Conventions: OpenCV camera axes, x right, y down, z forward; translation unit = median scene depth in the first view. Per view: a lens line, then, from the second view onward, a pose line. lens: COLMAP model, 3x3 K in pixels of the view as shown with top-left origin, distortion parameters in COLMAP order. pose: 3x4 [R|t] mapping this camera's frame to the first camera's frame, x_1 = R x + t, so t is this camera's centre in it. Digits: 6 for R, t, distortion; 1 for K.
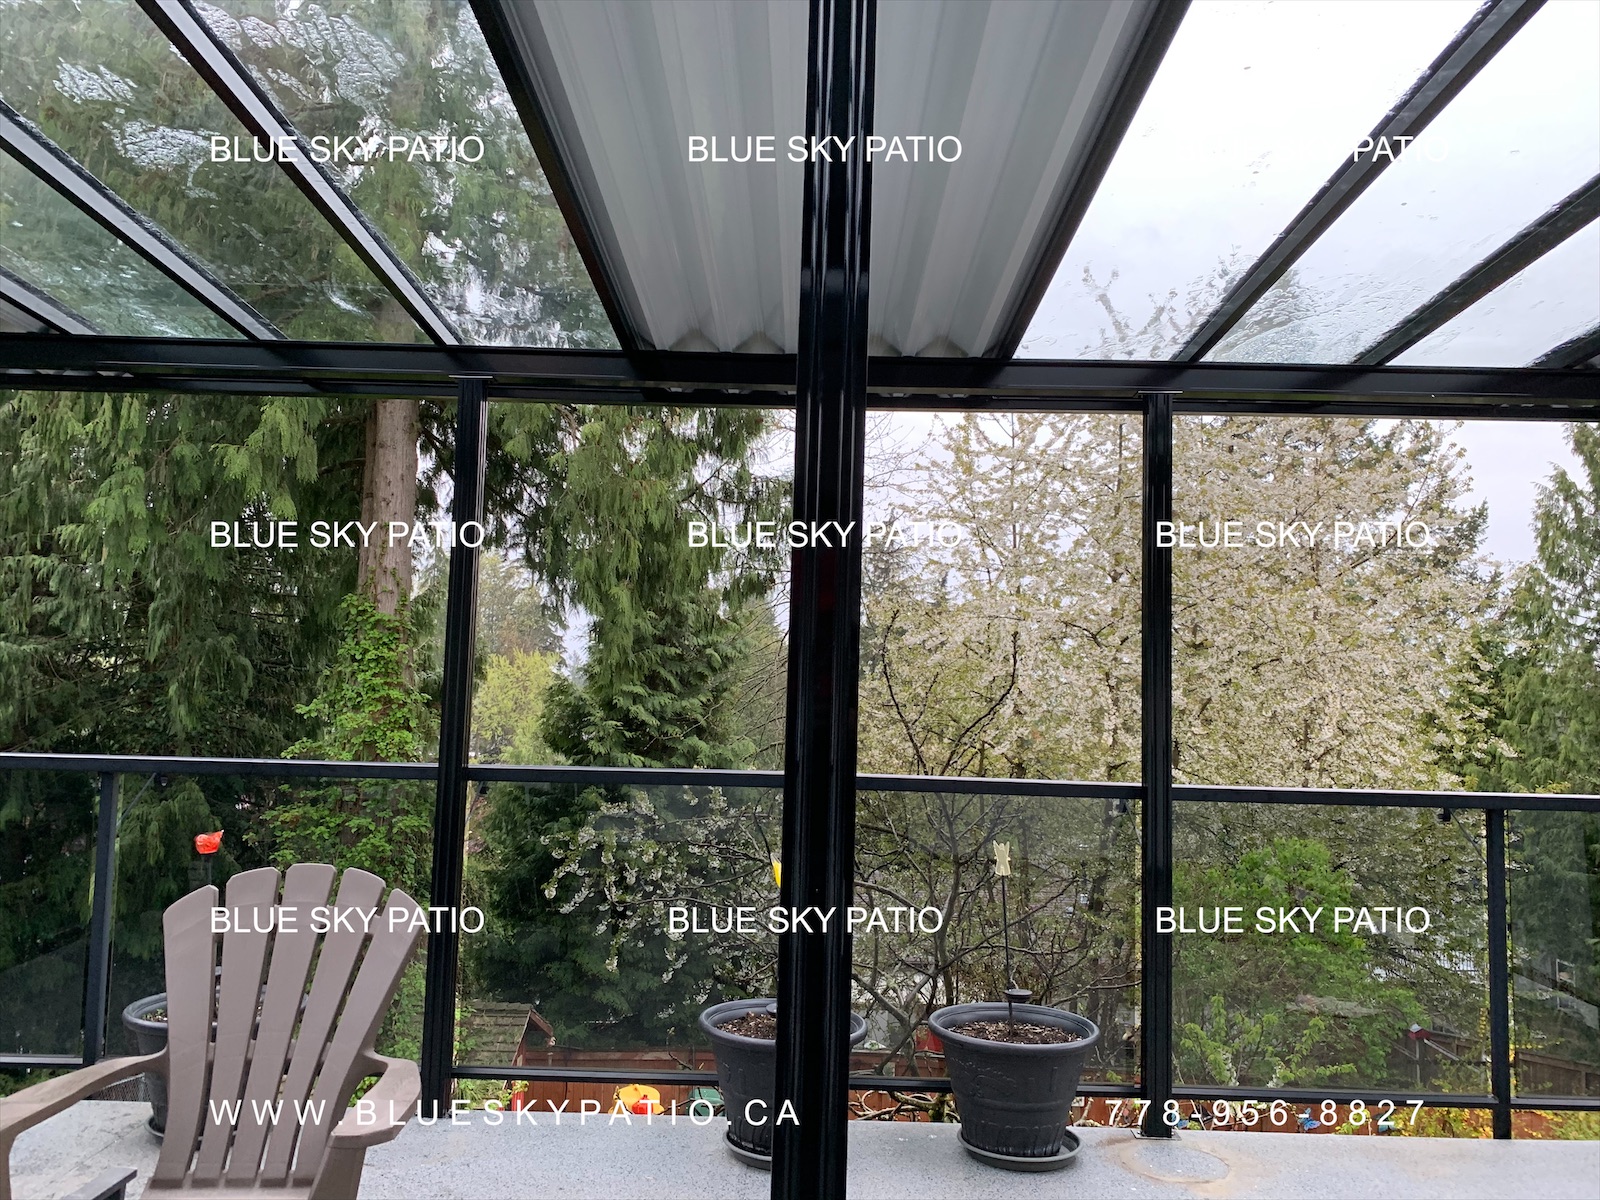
lens RADIAL K [[1223.2, 0, 800.0], [0, 1223.2, 600.0], [0, 0, 1]] dist [0.031938, -0.004263]
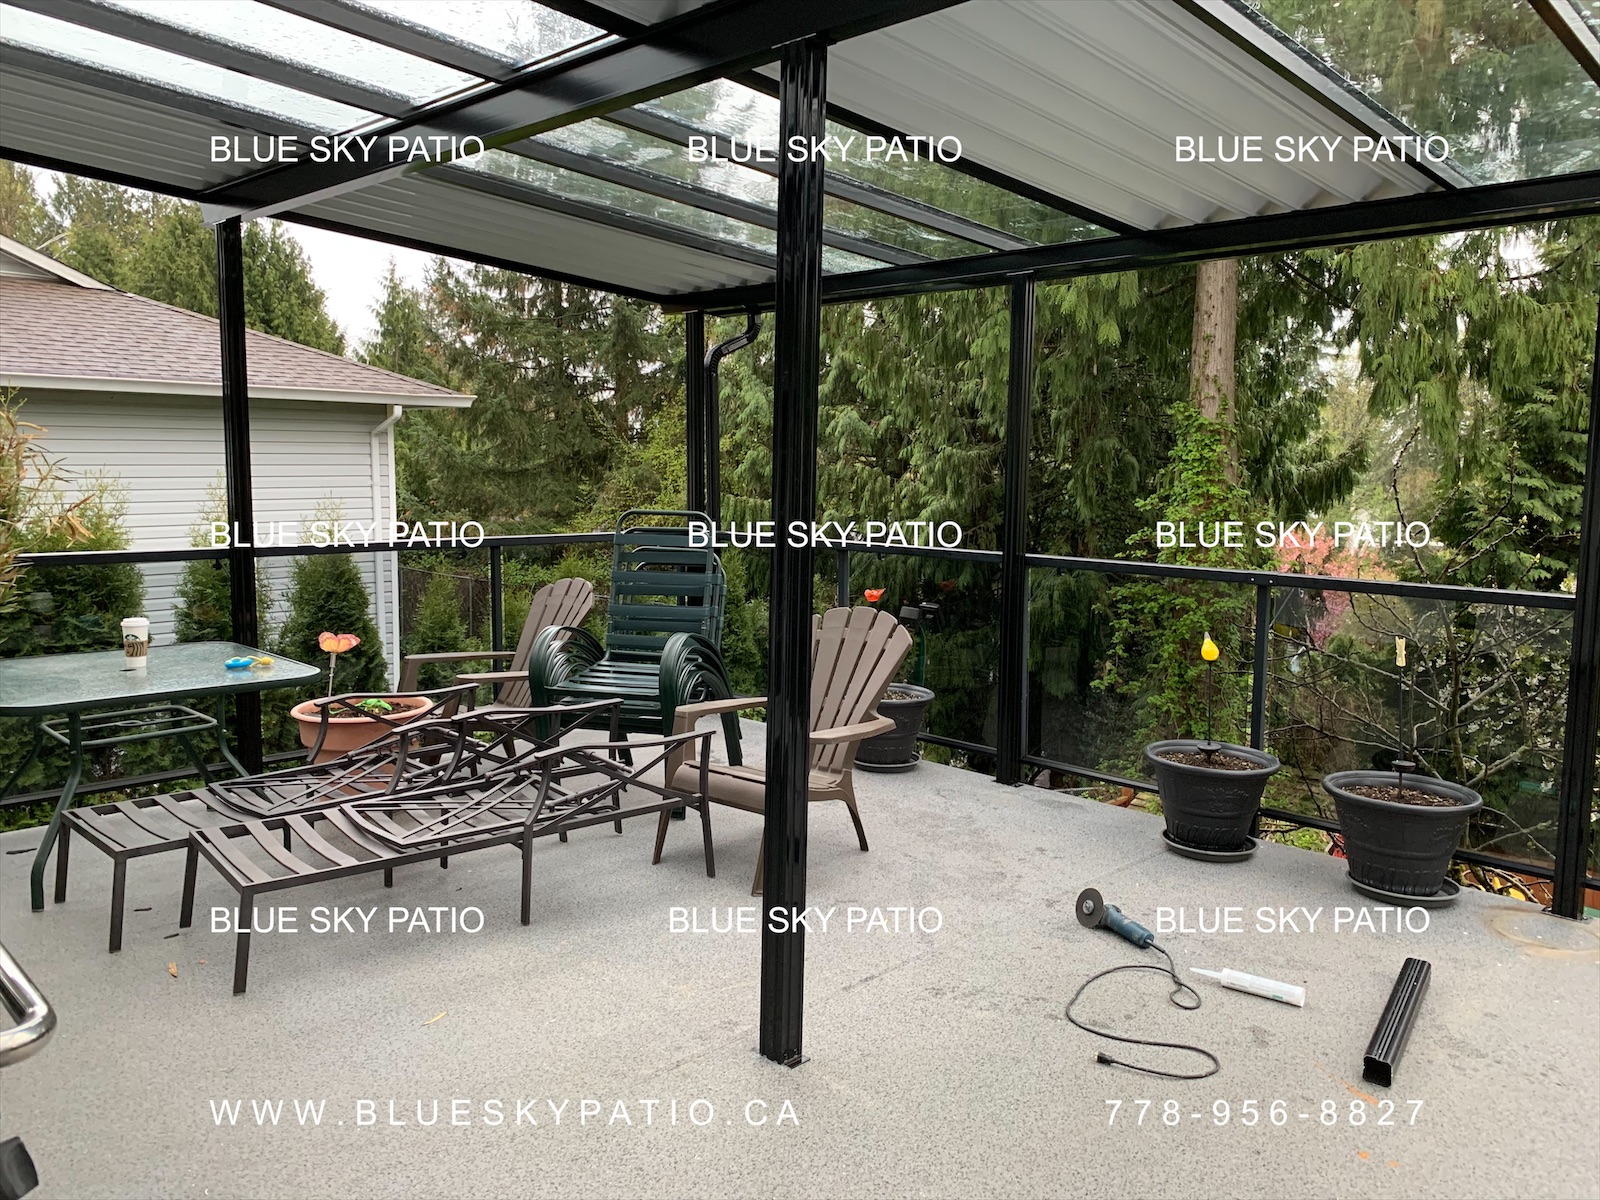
lens RADIAL K [[1223.2, 0, 800.0], [0, 1223.2, 600.0], [0, 0, 1]] dist [0.031938, -0.004263]
pose [[0.714735, 0.065217, -0.696348, 0.183558], [0.055557, 0.987203, 0.149481, -0.012797], [0.697185, -0.145526, 0.701965, -0.062521]]
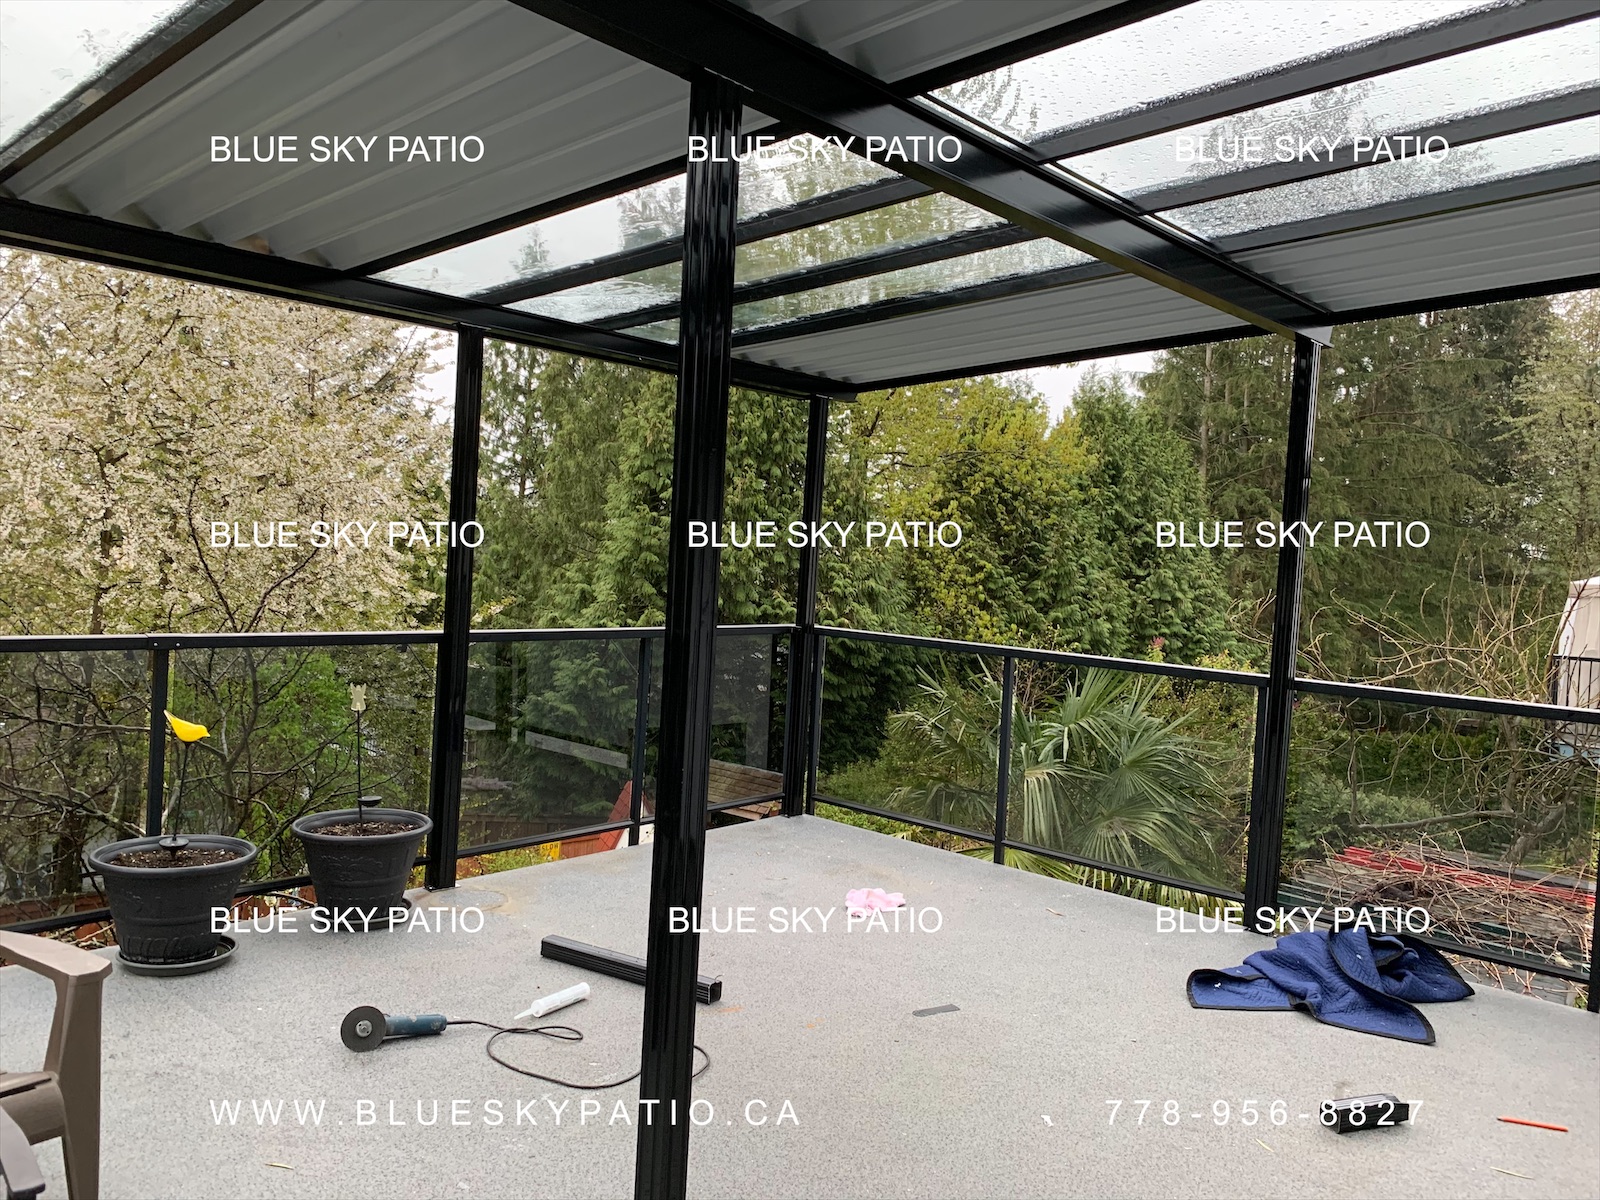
lens RADIAL K [[1223.2, 0, 800.0], [0, 1223.2, 600.0], [0, 0, 1]] dist [0.031938, -0.004263]
pose [[0.669685, -0.020742, 0.742356, -0.150305], [-0.093123, 0.989375, 0.111650, -0.020291], [-0.736784, -0.143901, 0.660638, -0.040624]]
